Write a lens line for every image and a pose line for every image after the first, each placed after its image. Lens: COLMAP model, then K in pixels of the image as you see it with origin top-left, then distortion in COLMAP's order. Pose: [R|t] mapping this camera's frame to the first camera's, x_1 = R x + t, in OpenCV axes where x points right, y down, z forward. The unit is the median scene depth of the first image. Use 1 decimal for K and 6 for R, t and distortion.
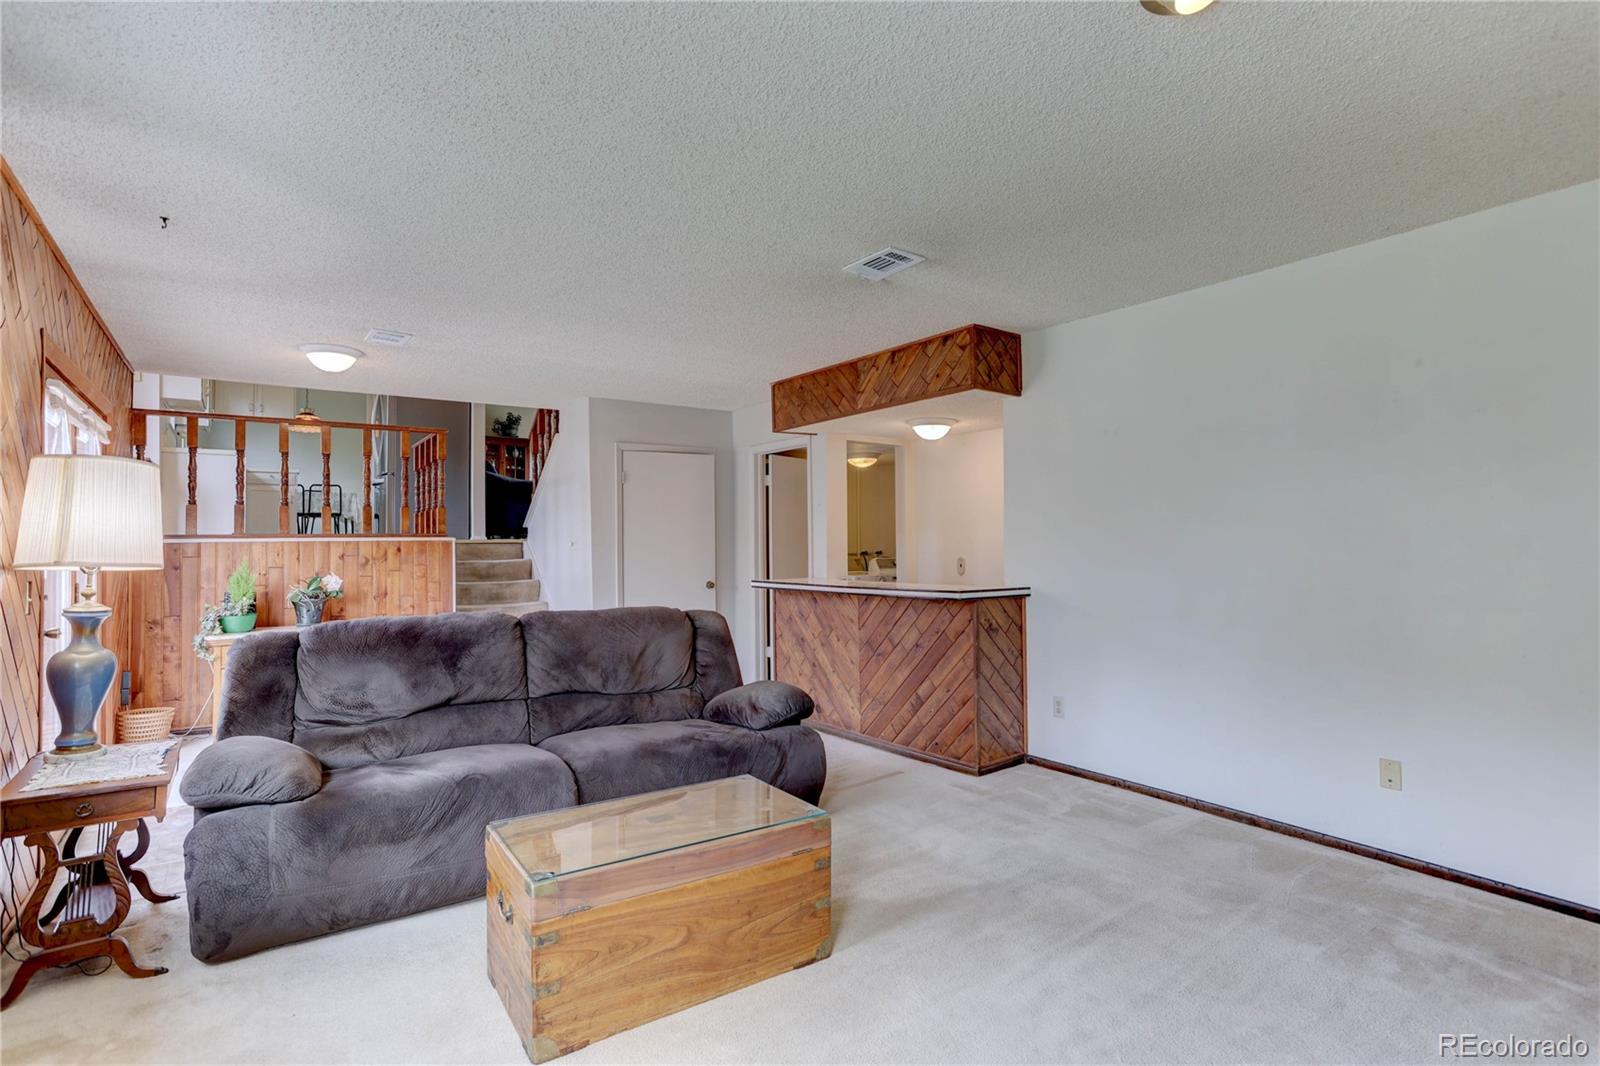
lens RADIAL K [[785.5, 0, 809.9], [0, 785.5, 536.3], [0, 0, 1]] dist [-0.011009, 0.015782]
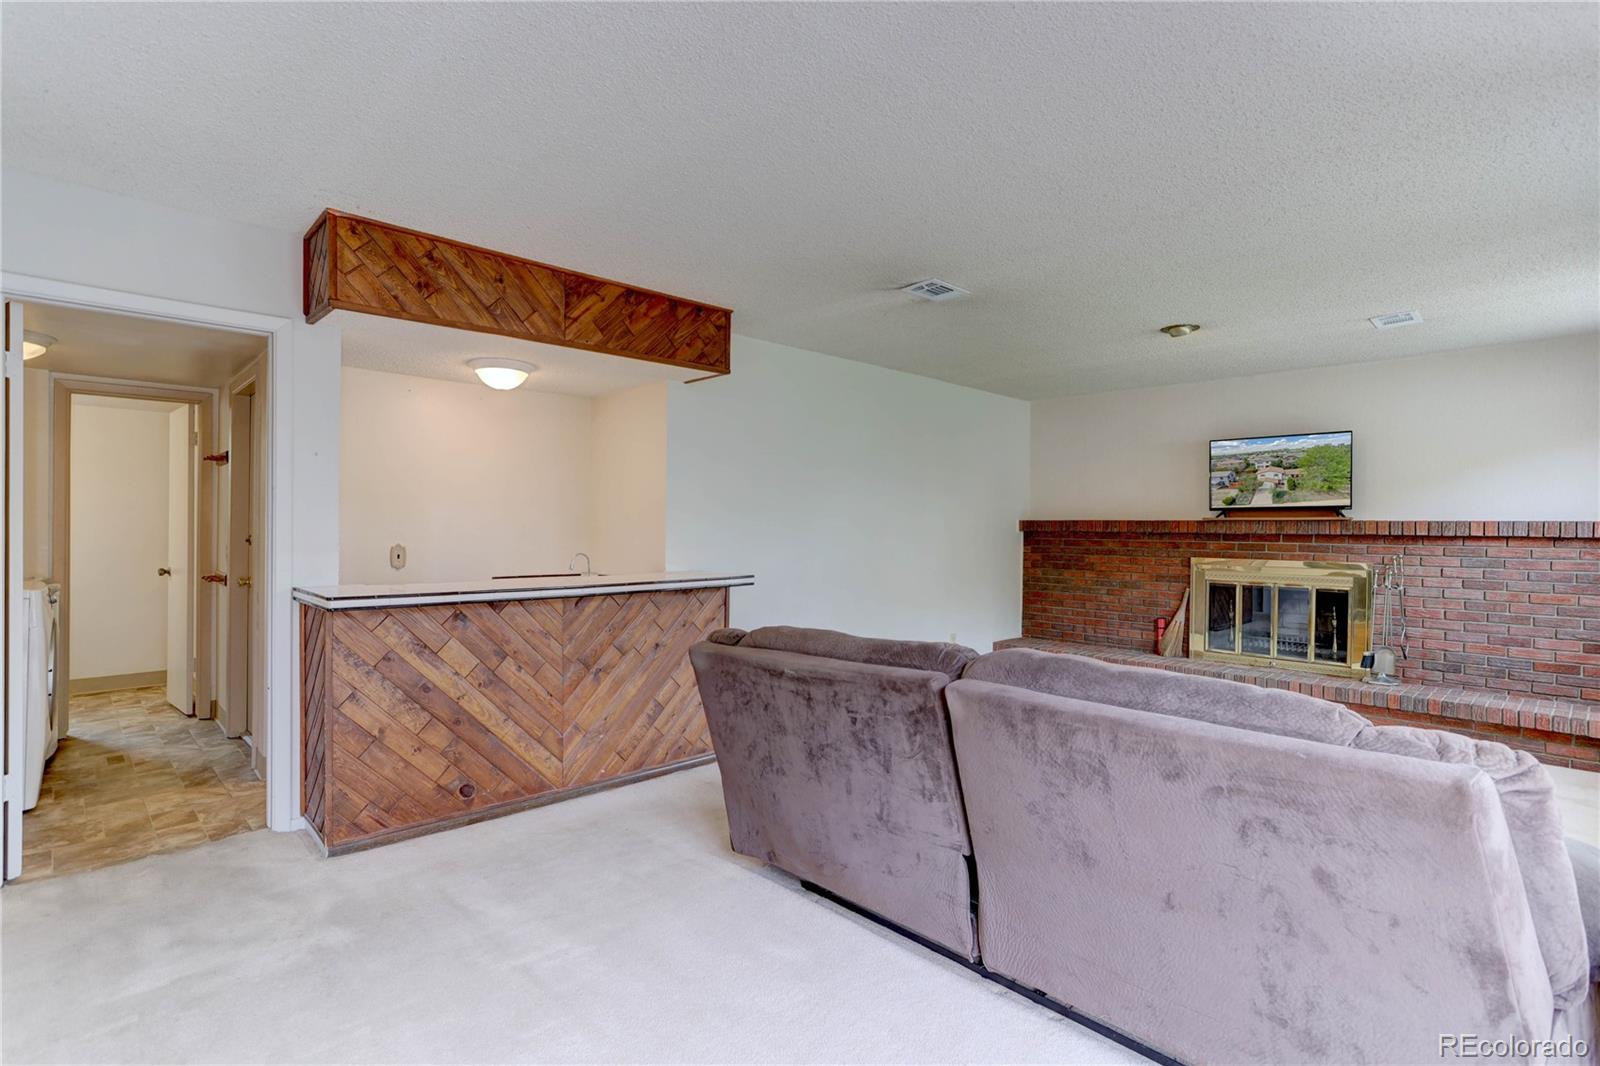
lens RADIAL K [[785.5, 0, 804.1], [0, 785.5, 532.2], [0, 0, 1]] dist [-0.011009, 0.015782]
pose [[-0.119705, -0.002314, 0.992807, -0.682751], [-0.017435, 0.999848, 0.000228, 0.010509], [-0.992656, -0.017282, -0.119727, 0.867091]]
